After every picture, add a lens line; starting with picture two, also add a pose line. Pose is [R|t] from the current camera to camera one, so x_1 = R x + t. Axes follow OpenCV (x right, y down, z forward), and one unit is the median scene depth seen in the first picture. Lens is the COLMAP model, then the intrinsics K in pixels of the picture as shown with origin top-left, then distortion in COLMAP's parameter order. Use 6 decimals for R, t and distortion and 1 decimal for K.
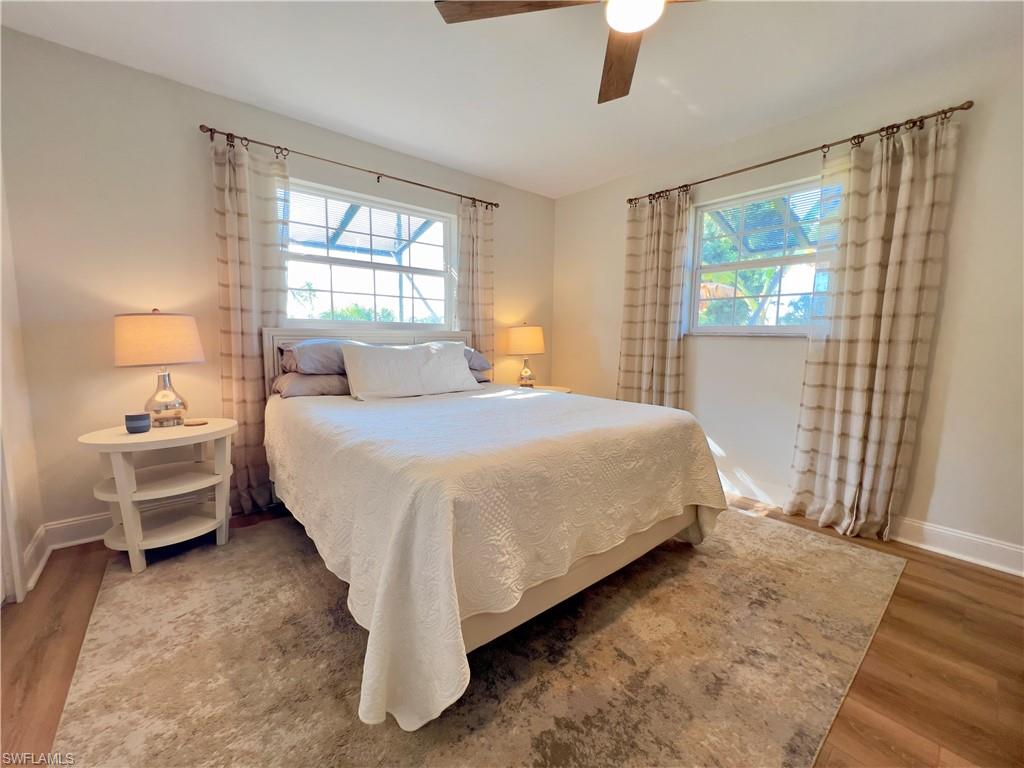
lens RADIAL K [[409.3, 0, 510.7], [0, 409.3, 384.8], [0, 0, 1]] dist [-0.003130, 0.000706]
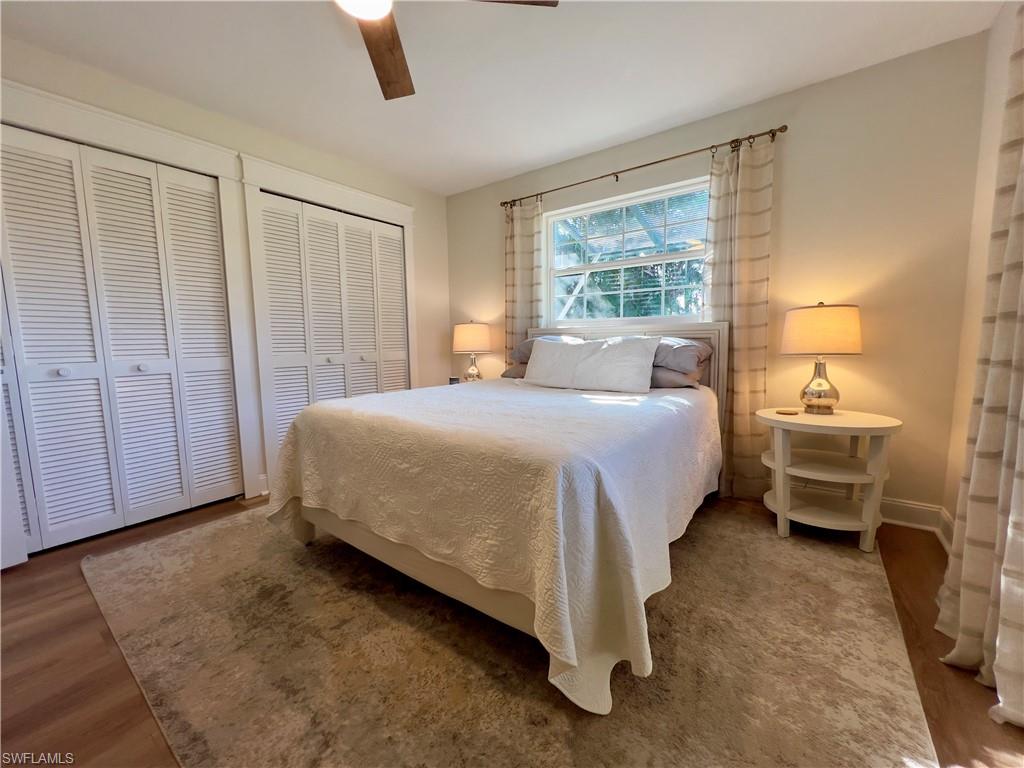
lens RADIAL K [[409.3, 0, 511.0], [0, 409.3, 379.3], [0, 0, 1]] dist [-0.003130, 0.000706]
pose [[0.231630, 0.086739, -0.968929, 1.262951], [-0.095766, 0.993212, 0.066019, -0.082970], [0.968079, 0.077498, 0.238364, 1.033831]]
